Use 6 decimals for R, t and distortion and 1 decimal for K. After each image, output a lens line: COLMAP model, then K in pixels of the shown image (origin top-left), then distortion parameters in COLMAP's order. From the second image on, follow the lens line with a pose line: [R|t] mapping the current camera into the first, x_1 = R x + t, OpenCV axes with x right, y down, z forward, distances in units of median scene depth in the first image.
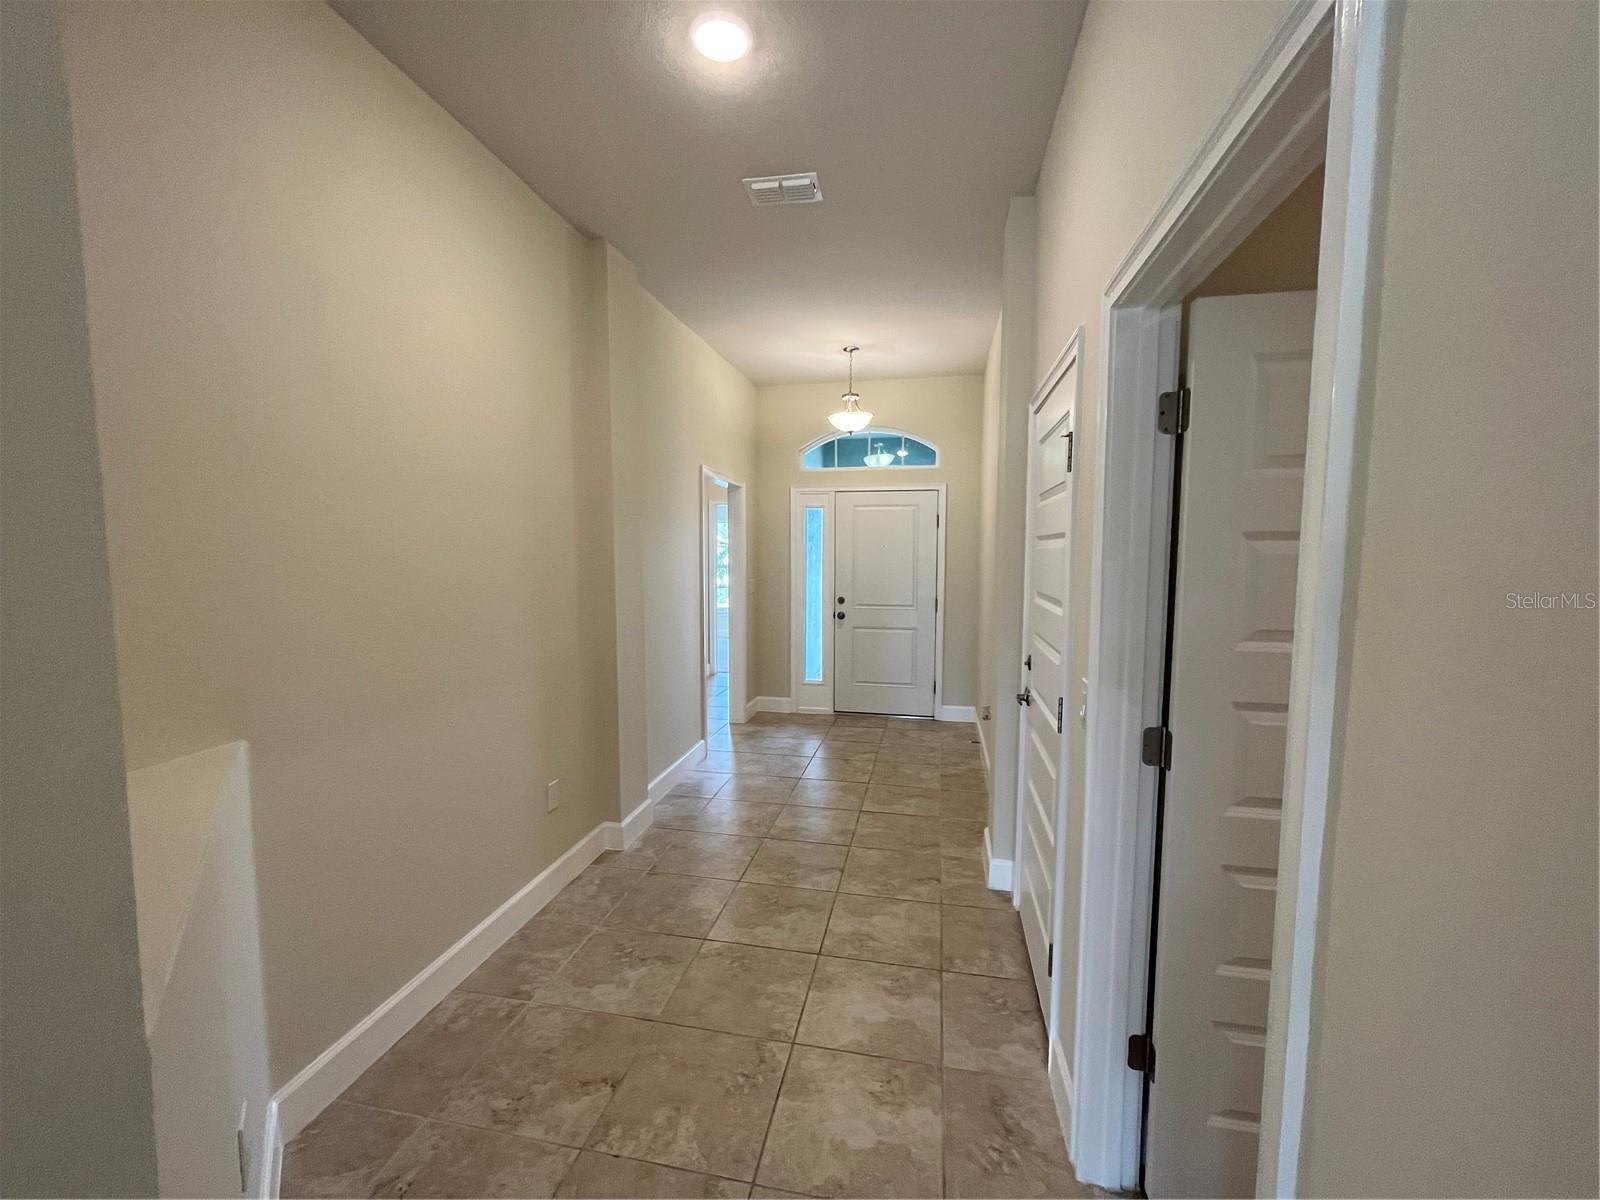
lens RADIAL K [[654.7, 0, 803.2], [0, 654.7, 600.9], [0, 0, 1]] dist [-0.001146, -0.000505]
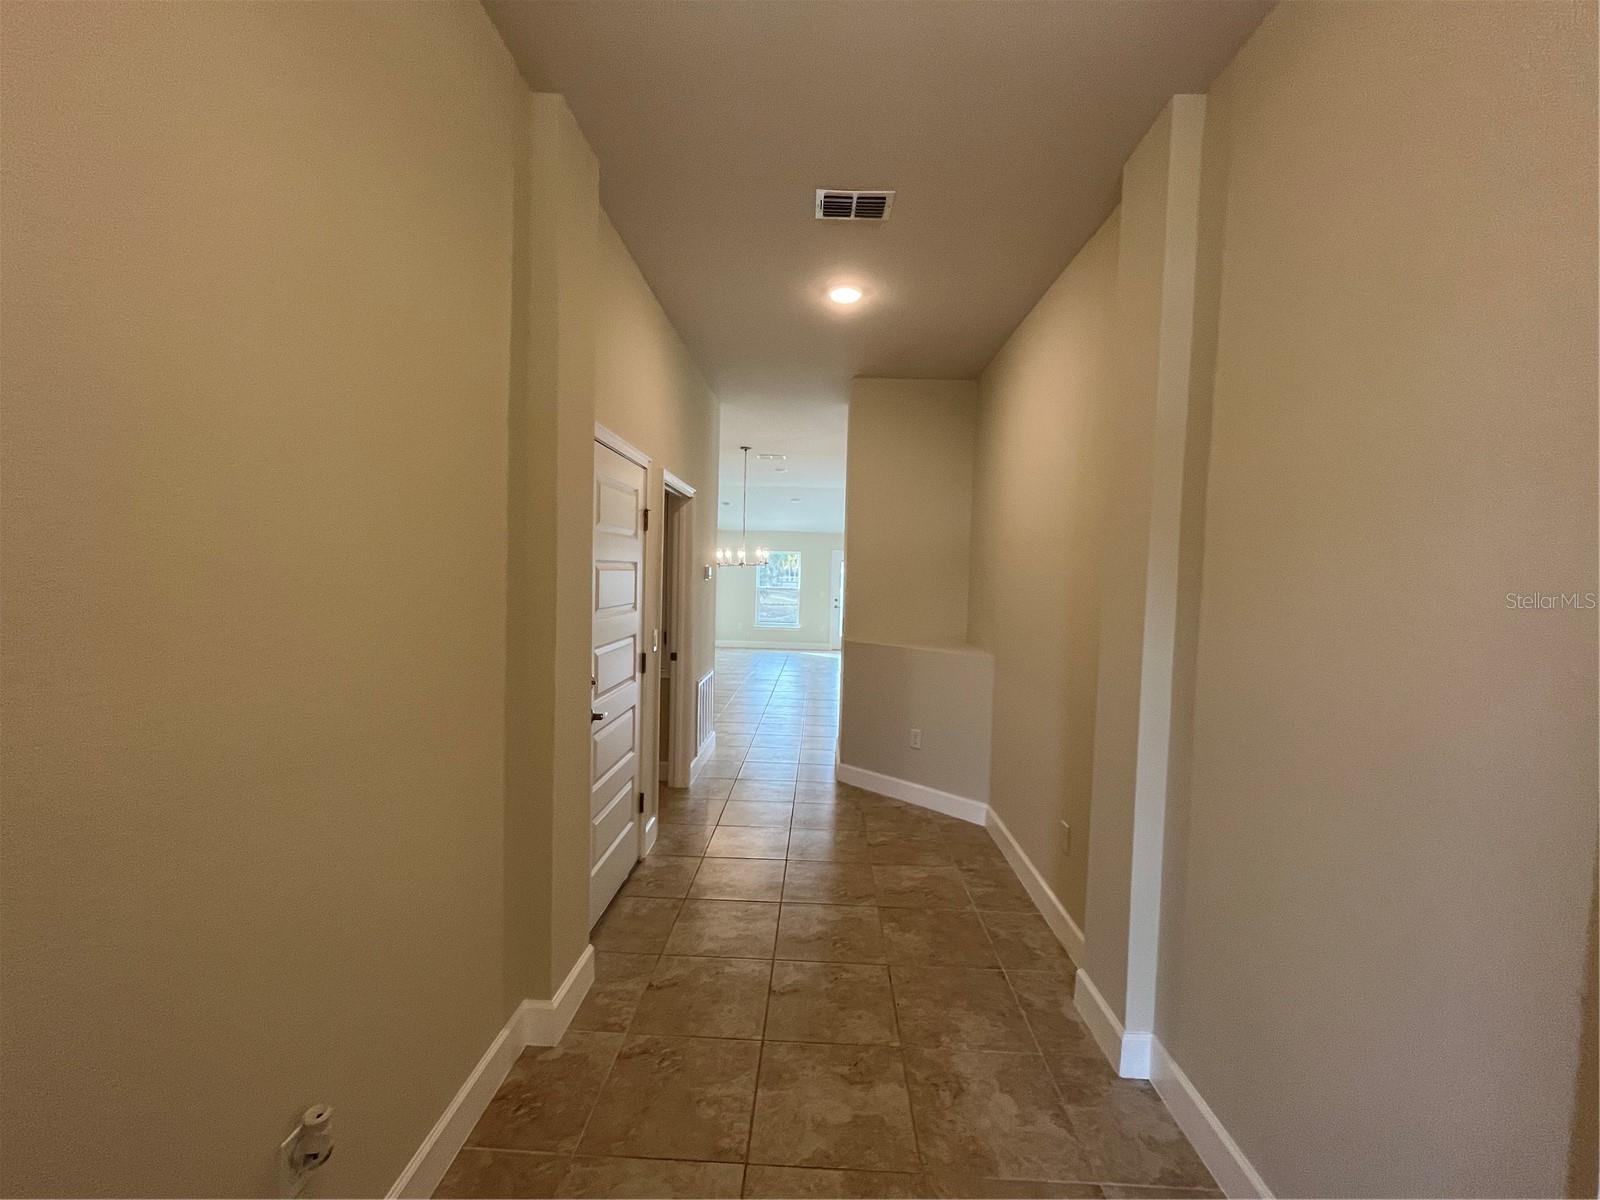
lens RADIAL K [[654.7, 0, 803.2], [0, 654.7, 600.9], [0, 0, 1]] dist [-0.001146, -0.000505]
pose [[-0.985080, -0.023462, -0.170493, 0.183175], [-0.044617, 0.991608, 0.121335, -0.158088], [0.166216, 0.127131, -0.977860, 1.898474]]
